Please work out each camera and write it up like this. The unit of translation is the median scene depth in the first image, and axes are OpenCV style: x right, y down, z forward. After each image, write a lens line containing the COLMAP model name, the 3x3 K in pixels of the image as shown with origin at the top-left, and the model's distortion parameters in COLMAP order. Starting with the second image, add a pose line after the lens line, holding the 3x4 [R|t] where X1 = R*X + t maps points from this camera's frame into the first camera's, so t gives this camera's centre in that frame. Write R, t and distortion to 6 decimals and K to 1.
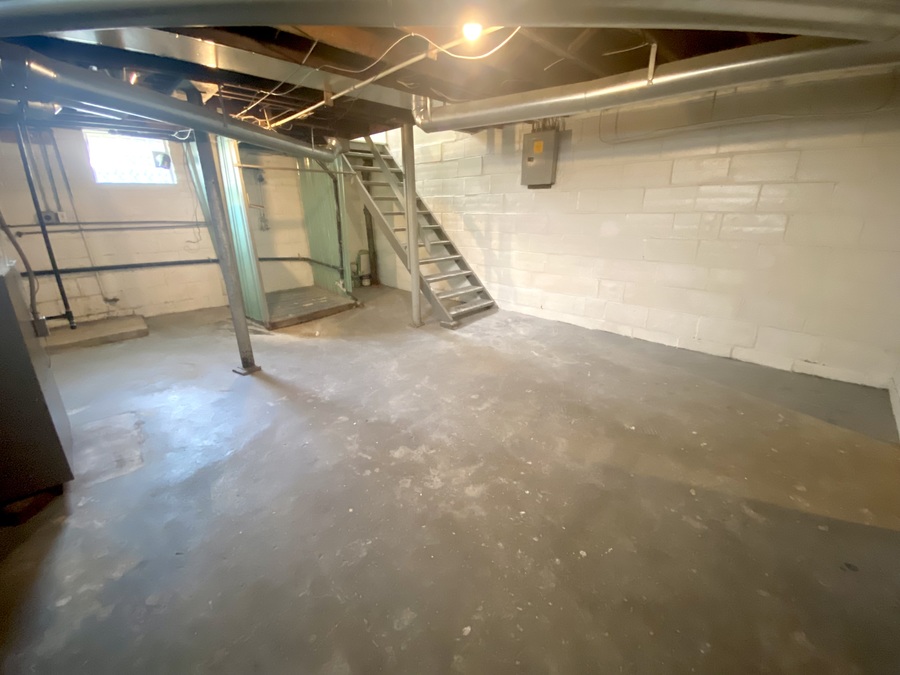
lens RADIAL K [[362.2, 0, 451.2], [0, 362.2, 337.4], [0, 0, 1]] dist [0.034811, -0.028866]
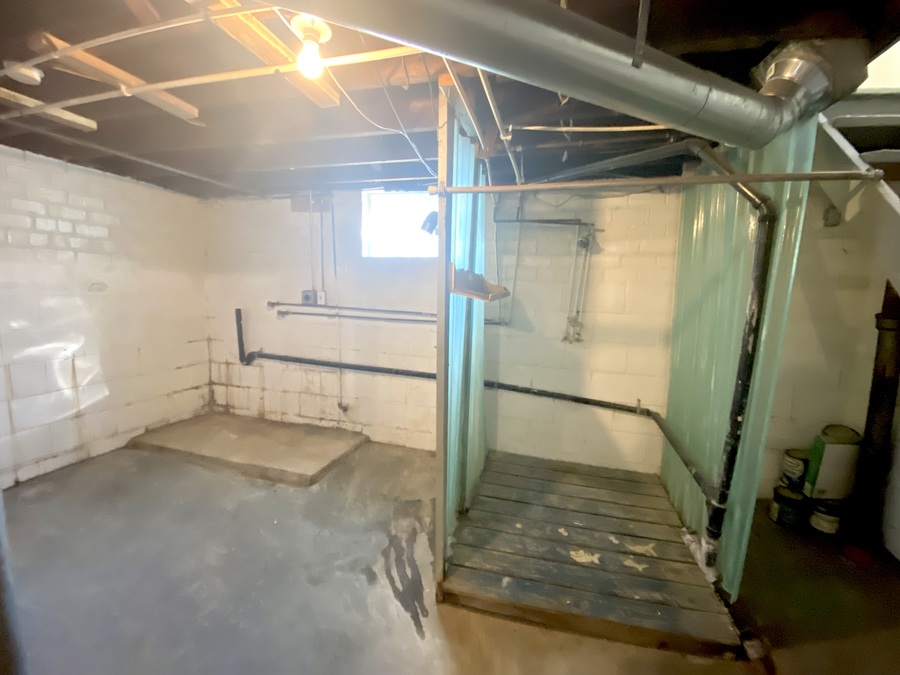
lens RADIAL K [[362.2, 0, 451.2], [0, 362.2, 337.4], [0, 0, 1]] dist [0.034811, -0.028866]
pose [[0.479099, 0.129259, -0.868191, -0.209469], [-0.329021, 0.943428, -0.041105, -0.290737], [0.813762, 0.305346, 0.494525, 0.801178]]
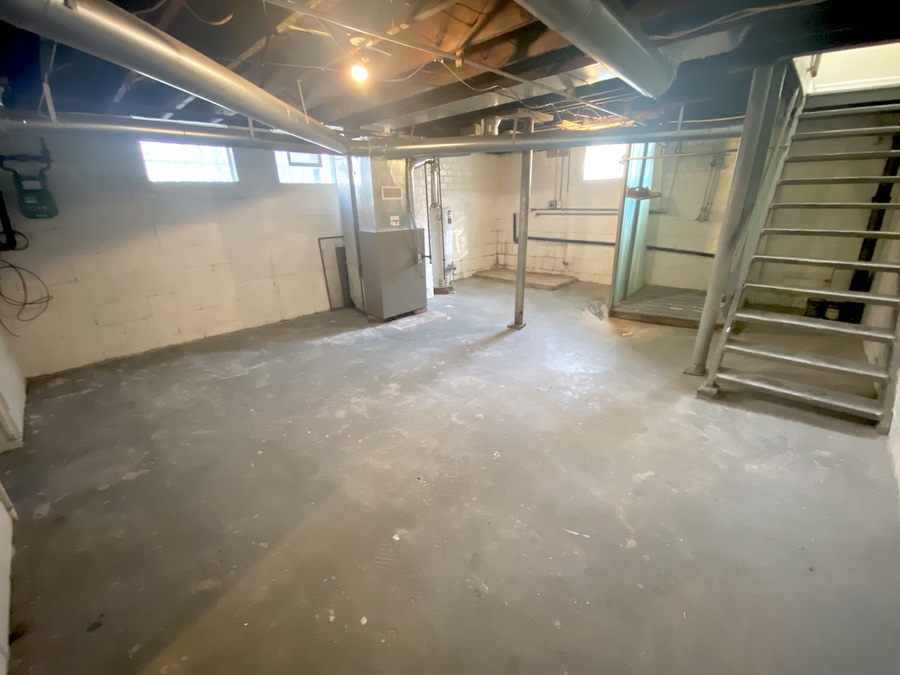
lens RADIAL K [[362.2, 0, 451.2], [0, 362.2, 337.4], [0, 0, 1]] dist [0.034811, -0.028866]
pose [[0.010469, 0.355458, -0.934634, 0.551198], [-0.307839, 0.890435, 0.335201, -0.193531], [0.951381, 0.284208, 0.118746, 0.496049]]
